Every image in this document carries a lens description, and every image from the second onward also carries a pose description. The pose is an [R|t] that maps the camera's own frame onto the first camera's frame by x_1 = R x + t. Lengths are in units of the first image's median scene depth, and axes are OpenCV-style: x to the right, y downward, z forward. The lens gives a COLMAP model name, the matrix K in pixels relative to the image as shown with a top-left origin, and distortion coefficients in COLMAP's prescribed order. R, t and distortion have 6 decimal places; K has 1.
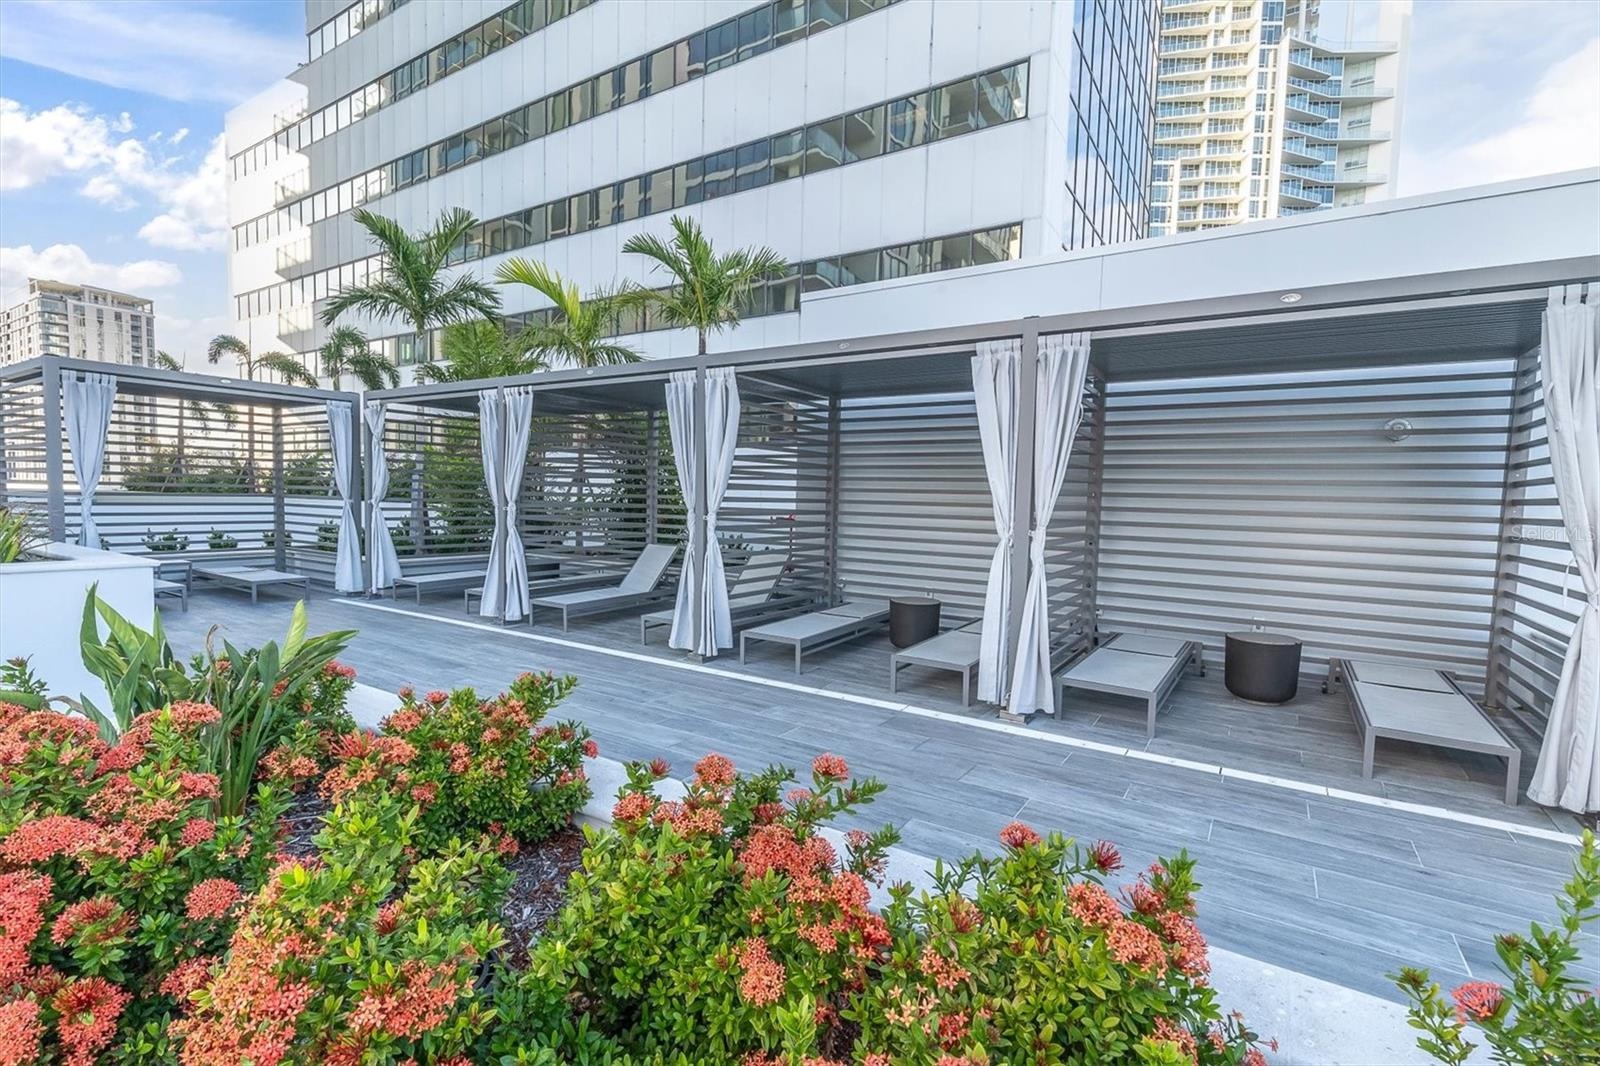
lens RADIAL K [[729.2, 0, 800.1], [0, 729.2, 541.5], [0, 0, 1]] dist [0.000055, -0.000166]
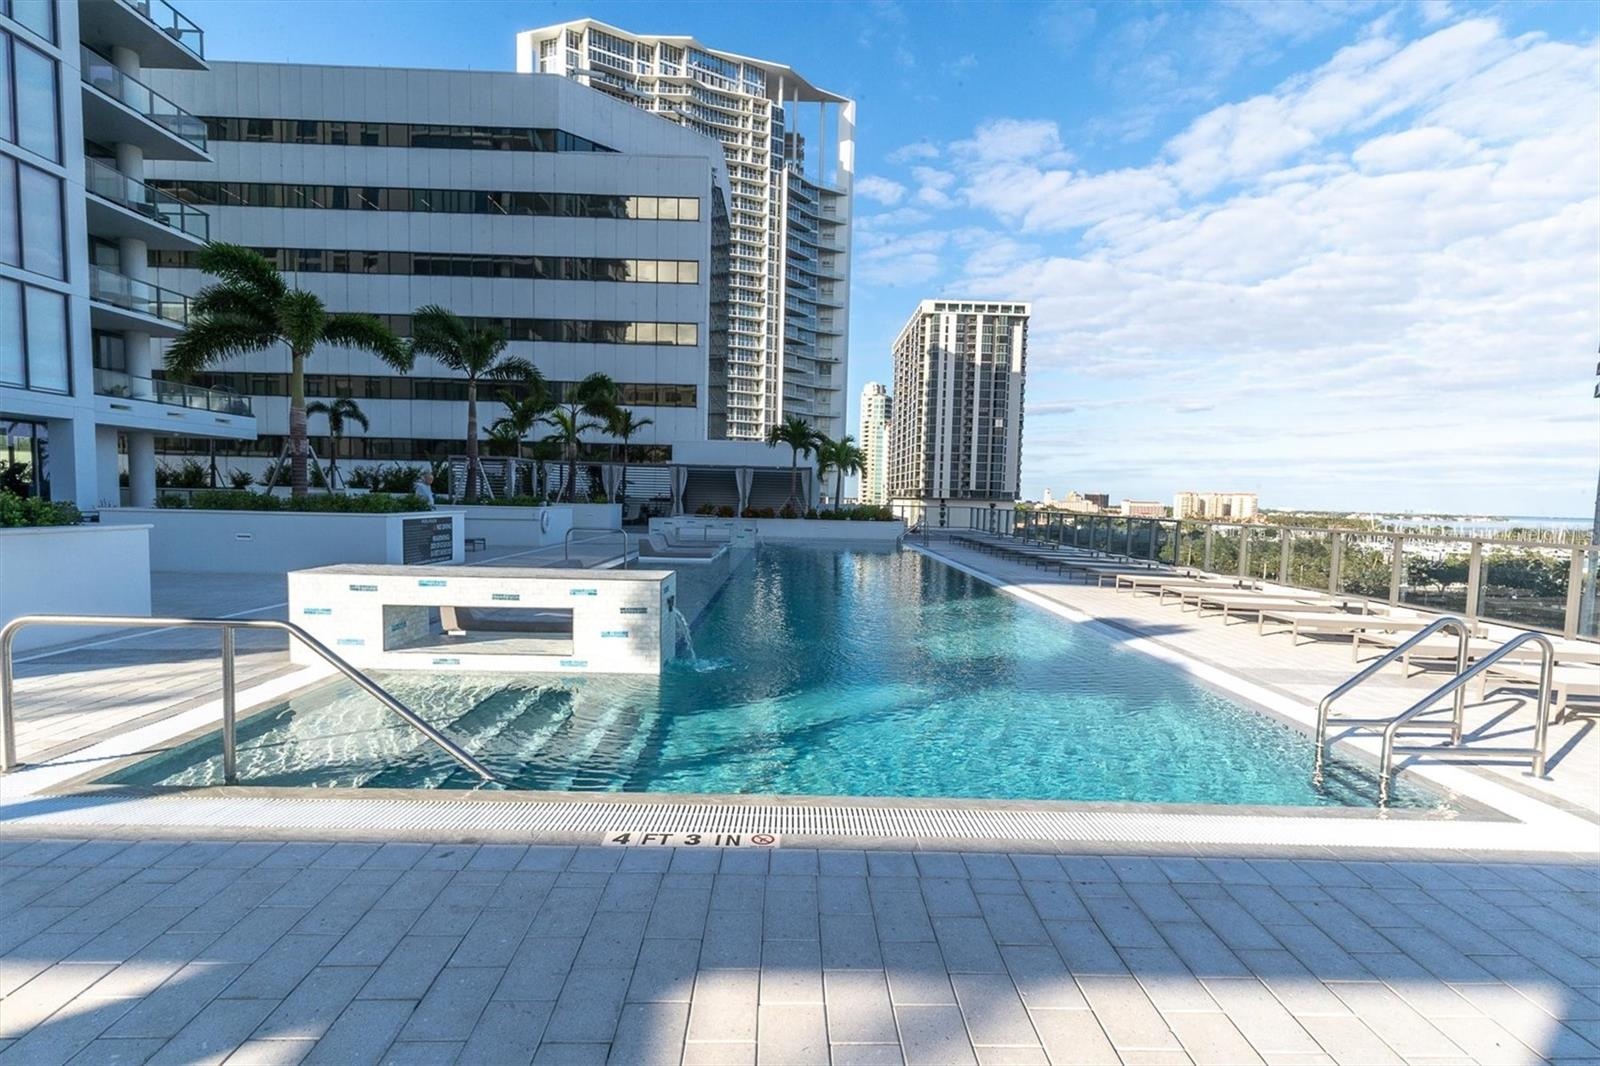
lens RADIAL K [[729.2, 0, 801.5], [0, 729.2, 537.0], [0, 0, 1]] dist [0.000055, -0.000166]
pose [[0.828145, -0.040034, 0.559082, -0.138758], [0.034650, 0.999195, 0.020224, 0.008157], [-0.559442, 0.002624, 0.828866, -0.204682]]
